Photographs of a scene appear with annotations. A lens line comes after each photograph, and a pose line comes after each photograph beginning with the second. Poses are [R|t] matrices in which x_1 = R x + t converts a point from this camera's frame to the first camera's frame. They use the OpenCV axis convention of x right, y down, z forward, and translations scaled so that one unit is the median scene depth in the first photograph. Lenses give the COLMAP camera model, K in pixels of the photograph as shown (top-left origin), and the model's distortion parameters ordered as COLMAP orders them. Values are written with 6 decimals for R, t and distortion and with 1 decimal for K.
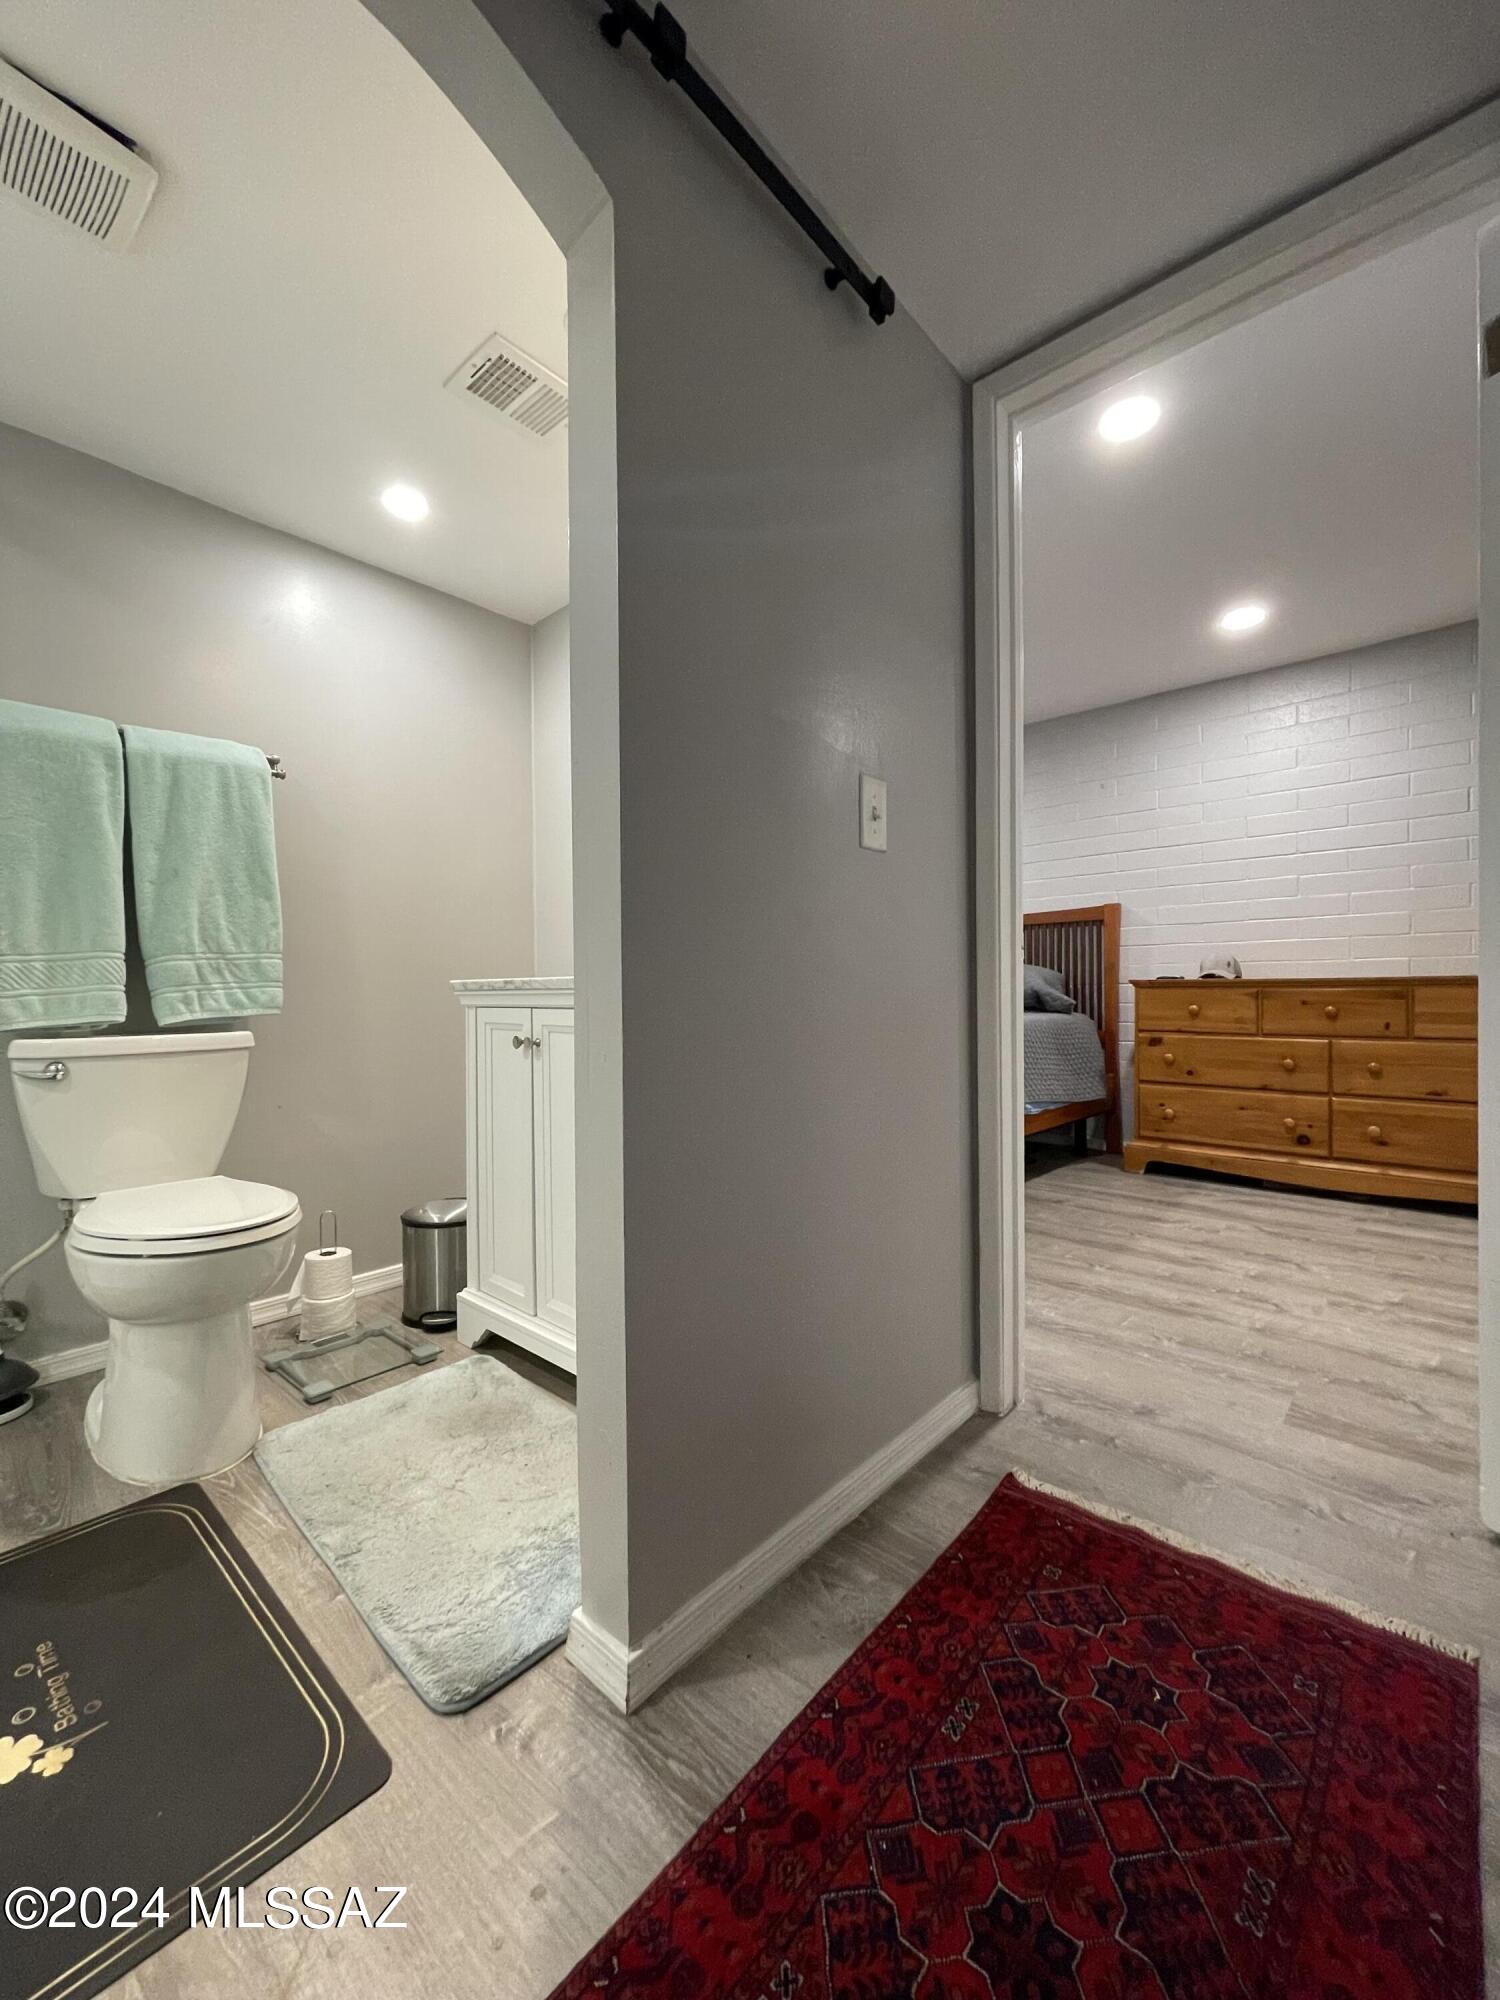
lens RADIAL K [[806.0, 0, 750.0], [0, 806.0, 1000.0], [0, 0, 1]] dist [-0.001964, -0.000006]
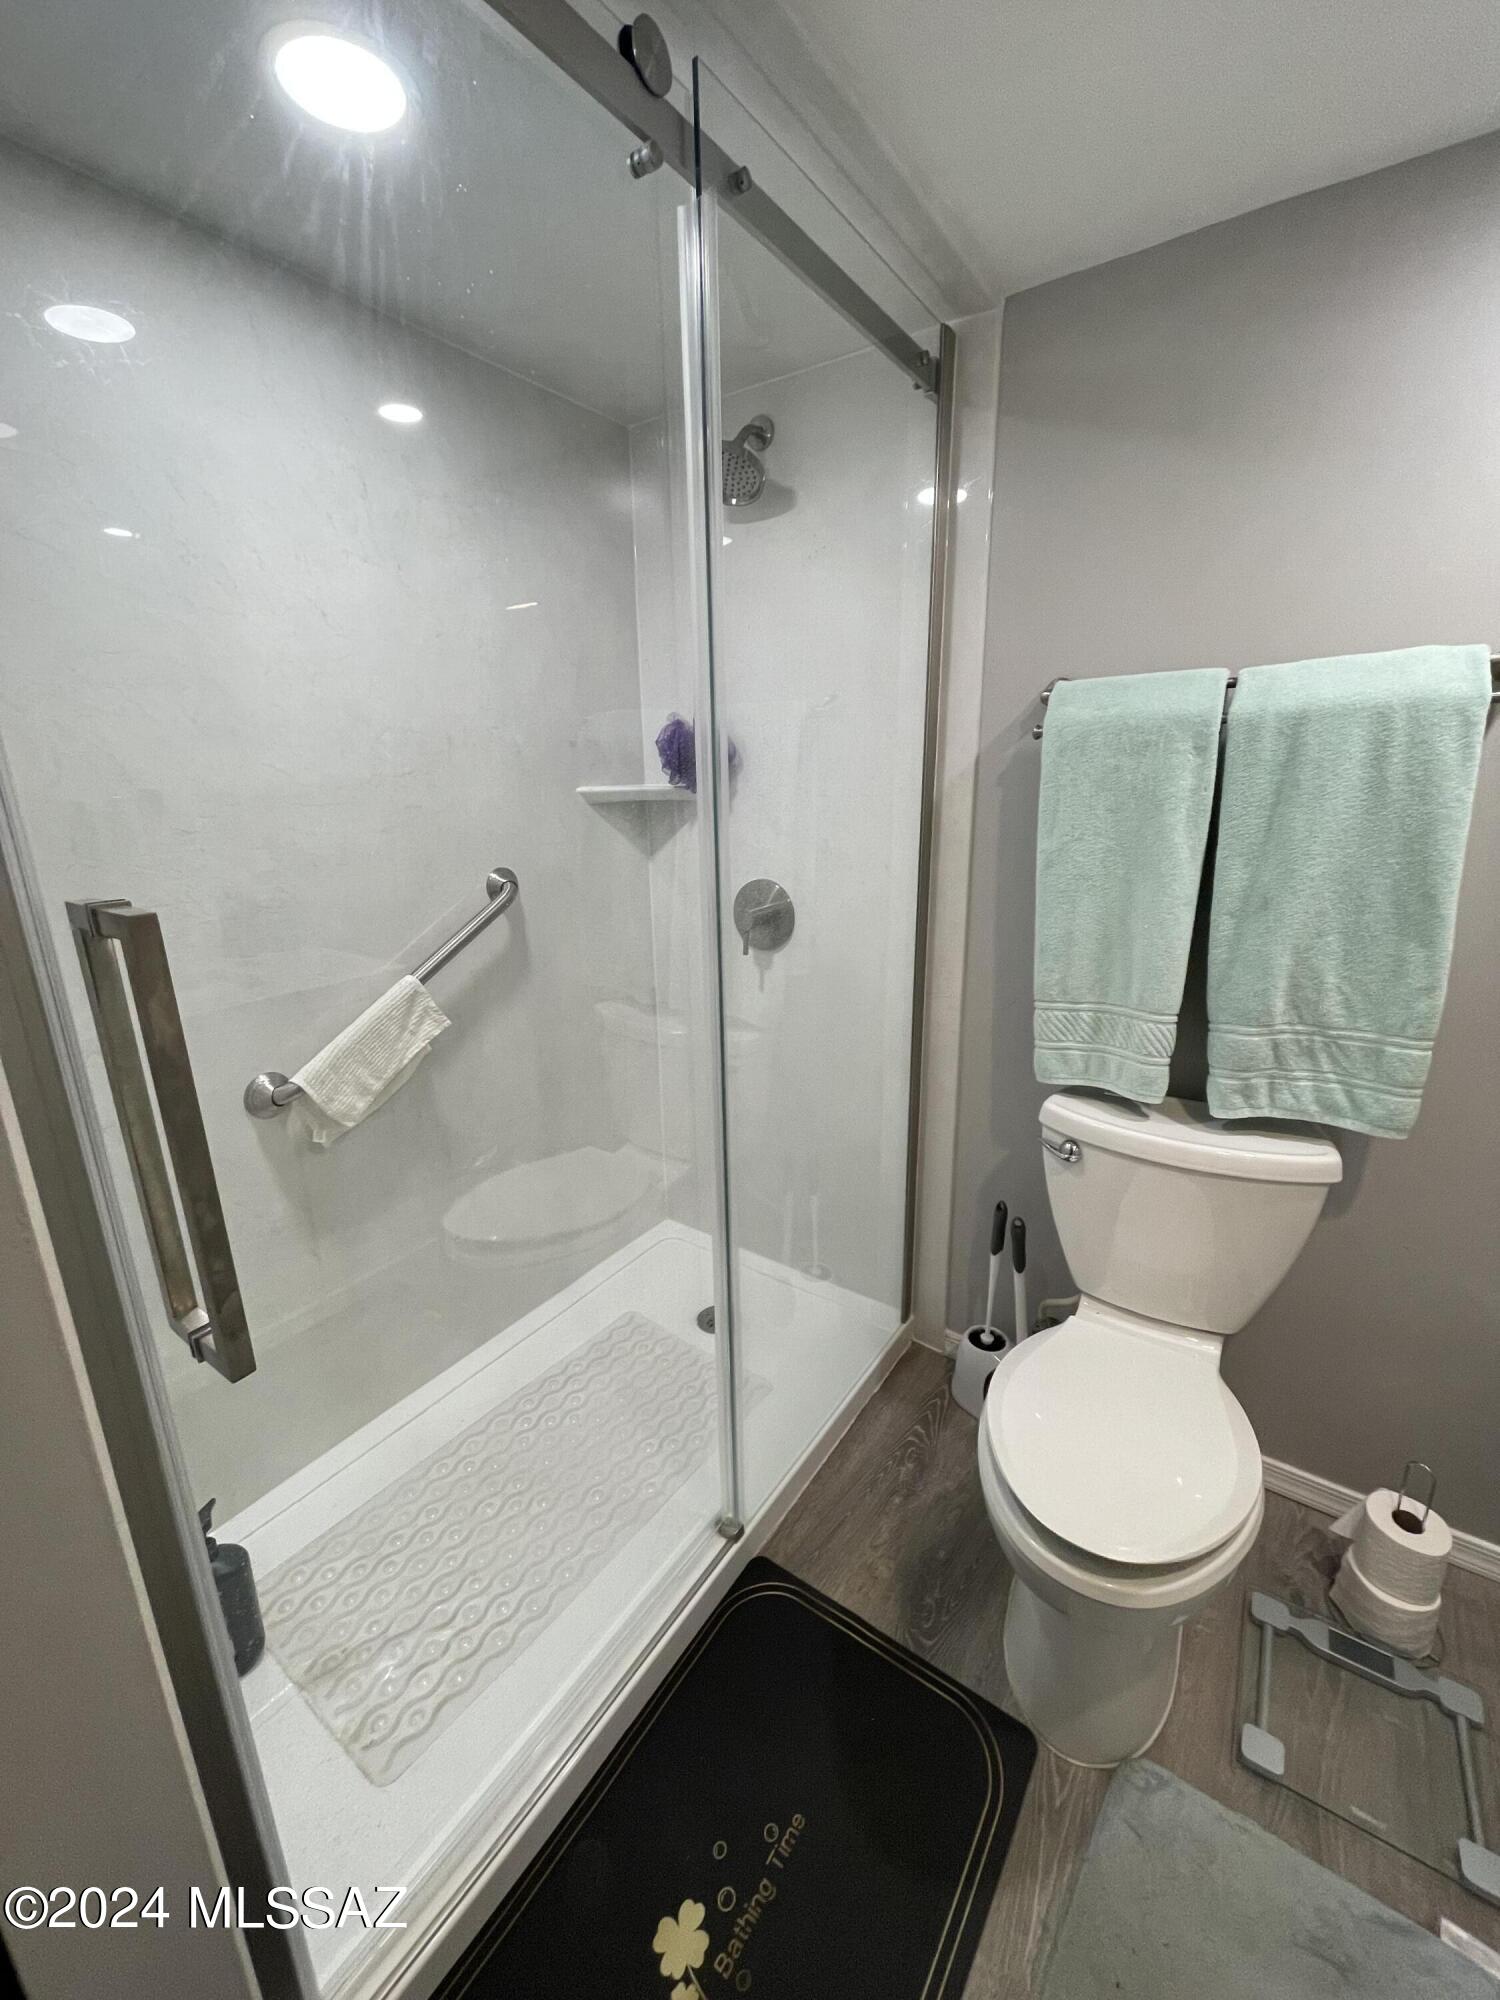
lens RADIAL K [[798.5, 0, 739.1], [0, 798.5, 990.2], [0, 0, 1]] dist [-0.008018, -0.000303]
pose [[0.111403, 0.267743, -0.957028, -0.119235], [0.019128, 0.962267, 0.271435, -0.262765], [0.993591, -0.048545, 0.102078, 0.486554]]
